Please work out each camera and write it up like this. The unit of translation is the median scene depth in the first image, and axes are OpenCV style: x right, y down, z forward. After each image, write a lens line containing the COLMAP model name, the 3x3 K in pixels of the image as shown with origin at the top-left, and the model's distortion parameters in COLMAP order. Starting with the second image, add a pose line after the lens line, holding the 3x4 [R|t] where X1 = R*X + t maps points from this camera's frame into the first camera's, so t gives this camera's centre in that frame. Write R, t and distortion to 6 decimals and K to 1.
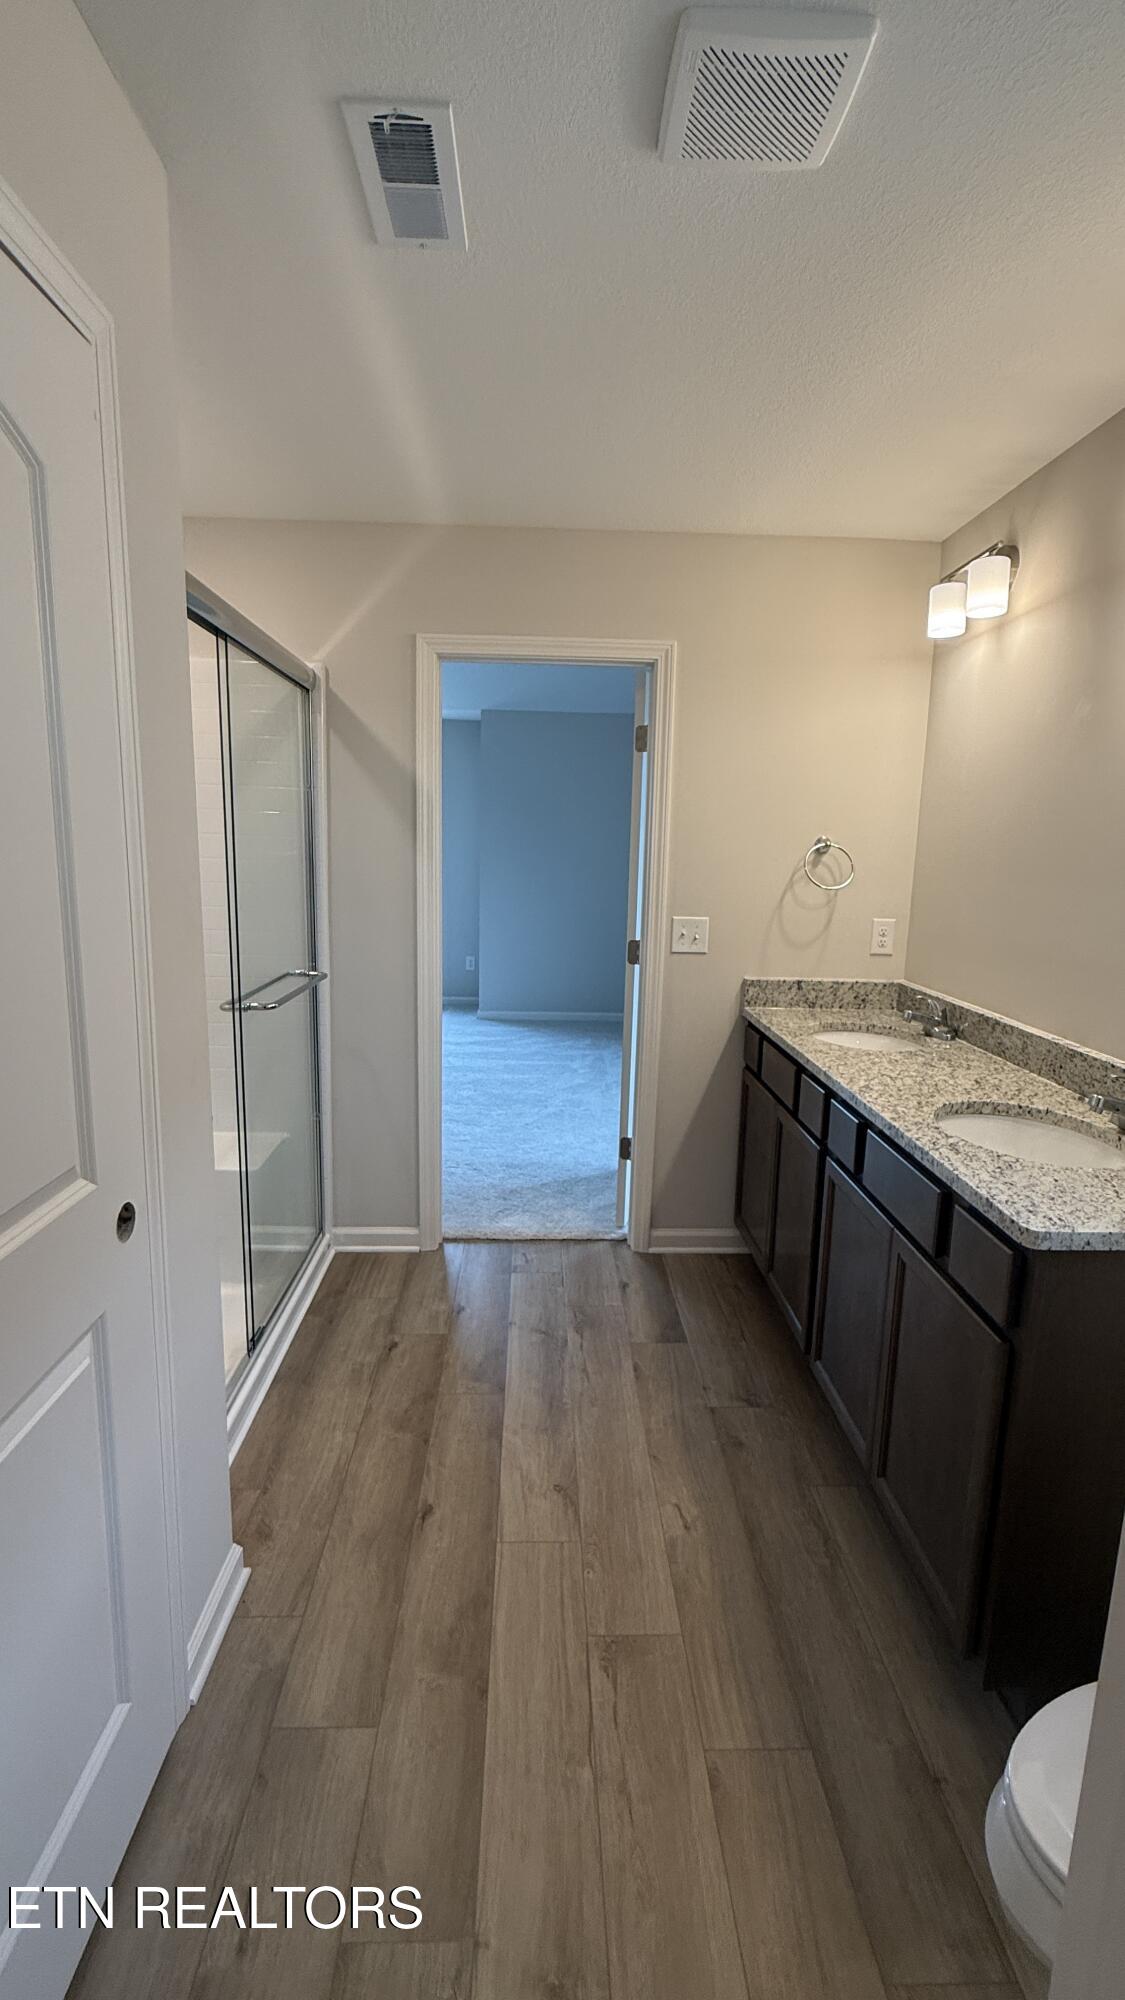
lens RADIAL K [[898.2, 0, 555.9], [0, 898.2, 1001.2], [0, 0, 1]] dist [0.001534, 0.000126]
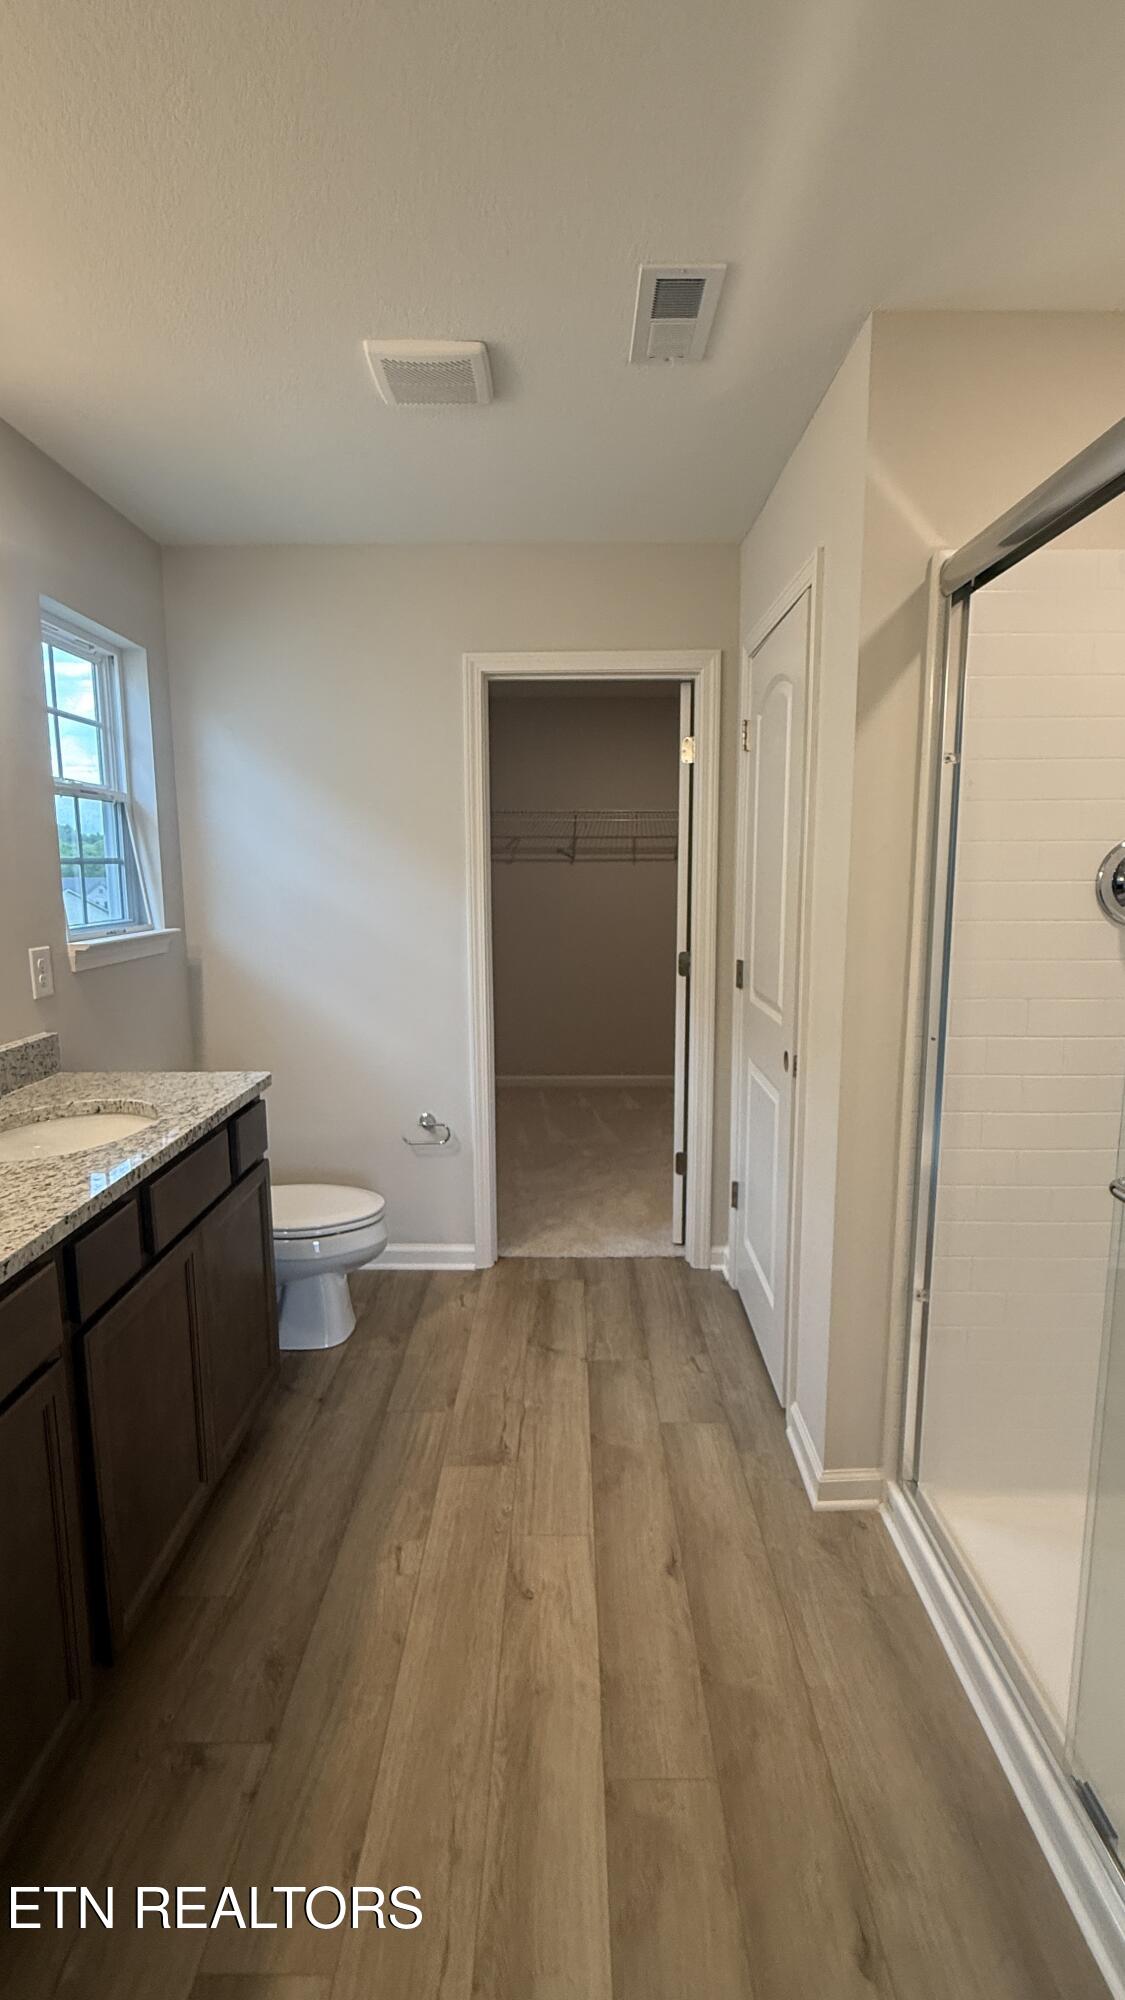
lens RADIAL K [[898.2, 0, 555.9], [0, 898.2, 1001.2], [0, 0, 1]] dist [0.001534, 0.000126]
pose [[-0.999167, -0.026574, 0.030980, -0.037406], [-0.015362, 0.948050, 0.317750, -0.280995], [-0.037814, 0.317009, -0.947668, 1.710065]]
